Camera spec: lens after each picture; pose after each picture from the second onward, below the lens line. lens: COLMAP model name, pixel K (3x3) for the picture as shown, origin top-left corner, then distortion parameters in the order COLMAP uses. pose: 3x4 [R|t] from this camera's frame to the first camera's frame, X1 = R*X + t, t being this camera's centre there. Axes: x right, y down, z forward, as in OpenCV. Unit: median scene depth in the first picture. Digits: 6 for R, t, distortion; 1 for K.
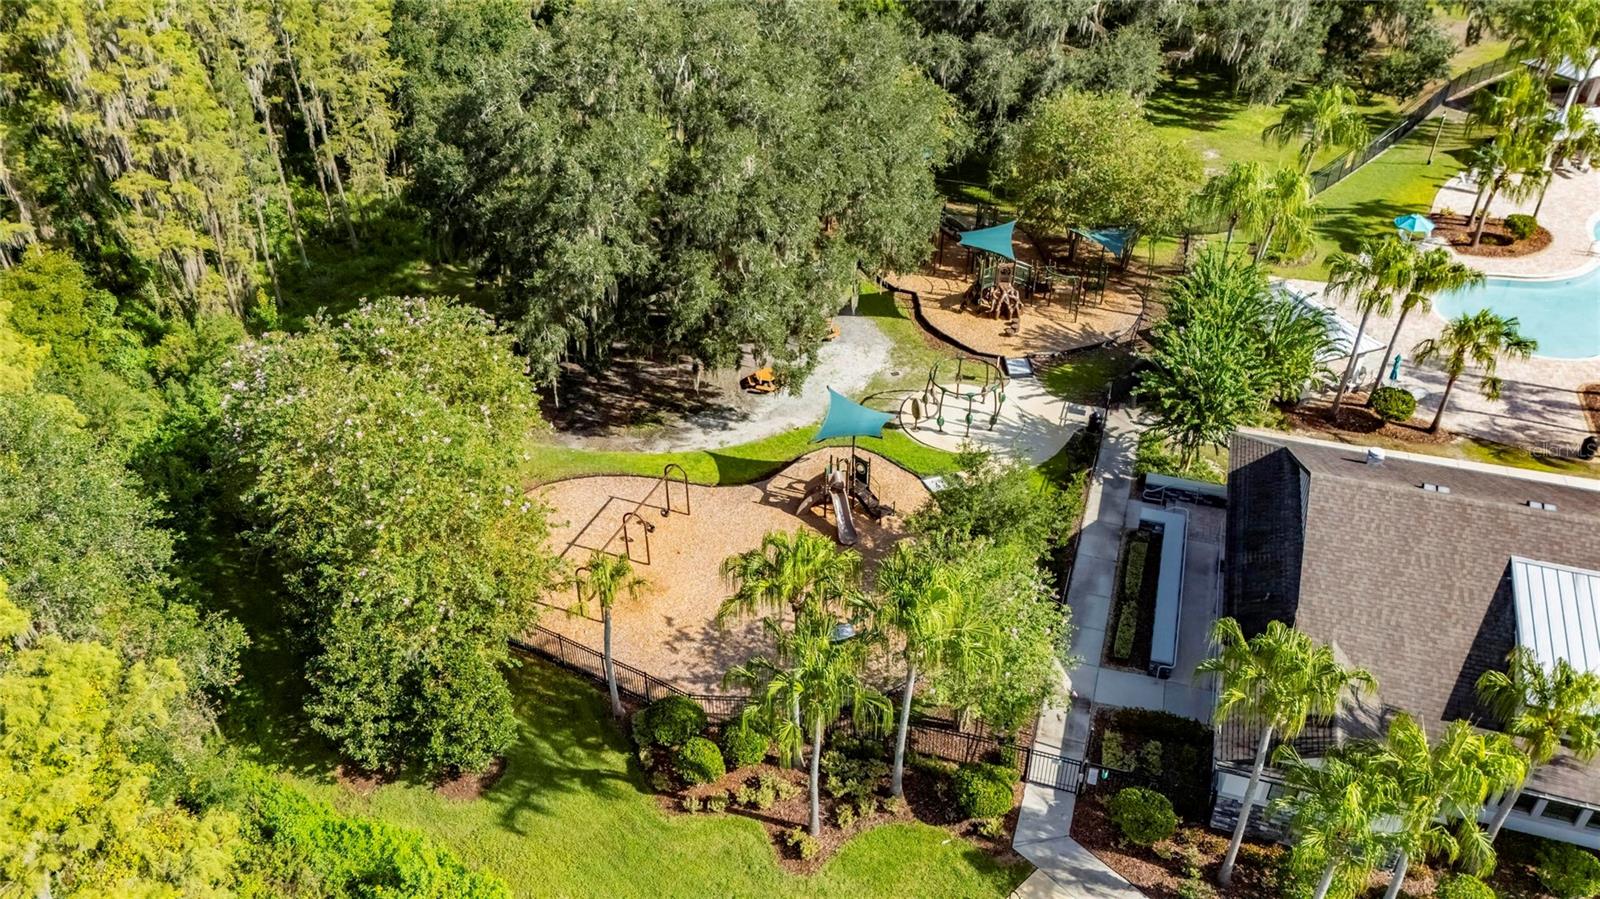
lens RADIAL K [[1166.8, 0, 800.0], [0, 1166.8, 449.5], [0, 0, 1]] dist [0.068092, -0.067460]
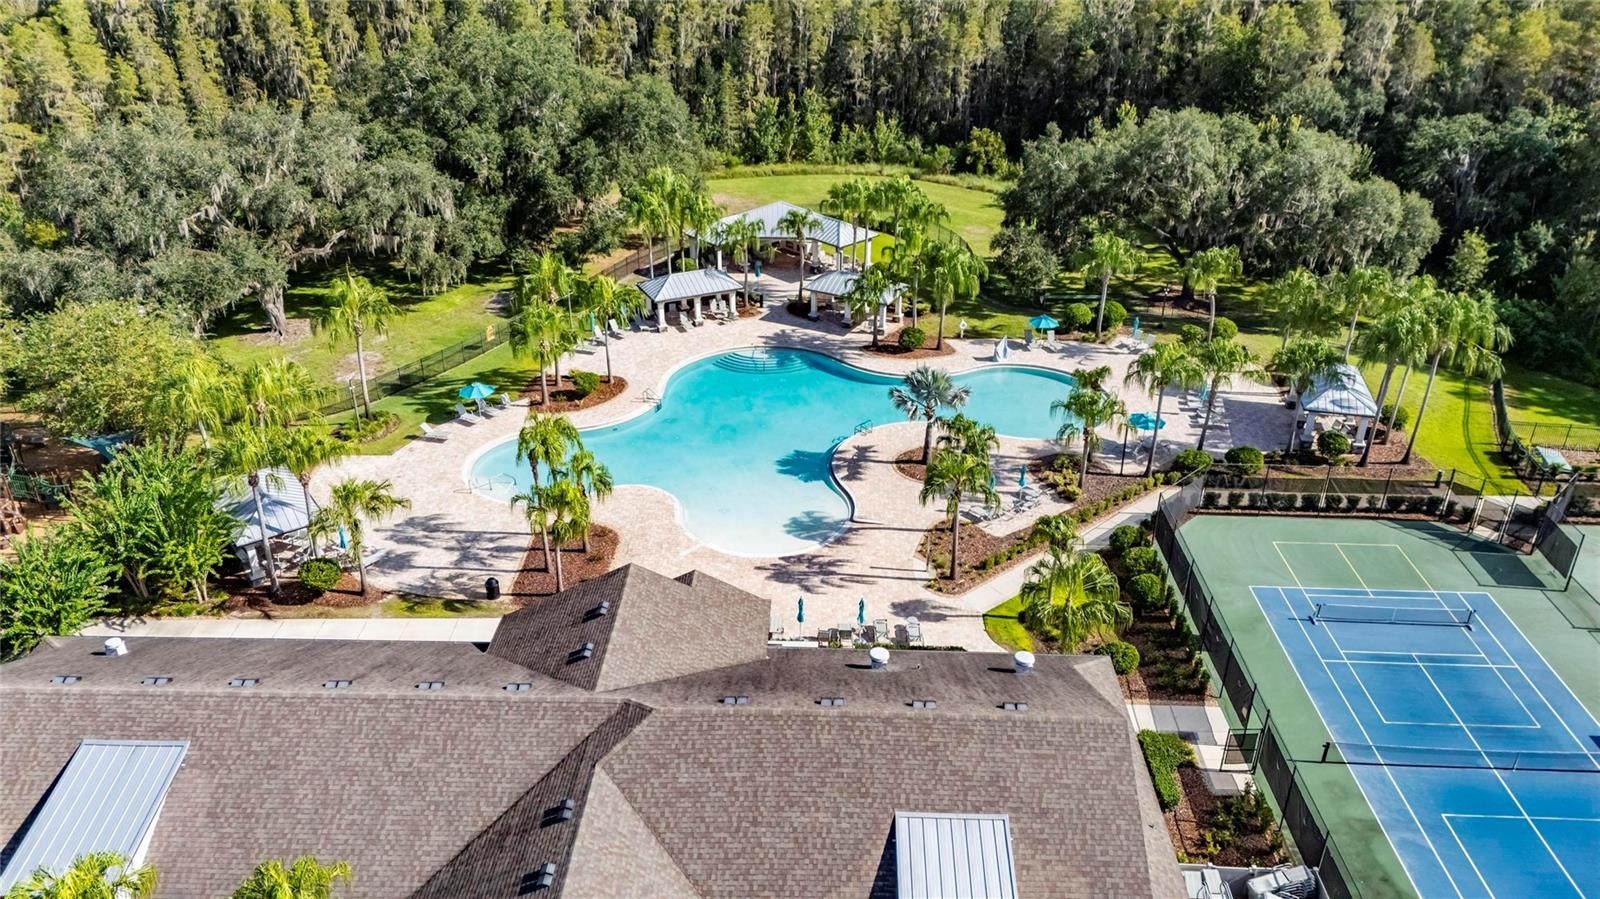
lens RADIAL K [[1166.8, 0, 800.0], [0, 1166.8, 449.5], [0, 0, 1]] dist [0.068092, -0.067460]
pose [[0.958856, -0.125100, 0.254842, 0.631123], [0.158148, 0.980866, -0.113537, 0.037871], [-0.235763, 0.149169, 0.960294, -0.120310]]
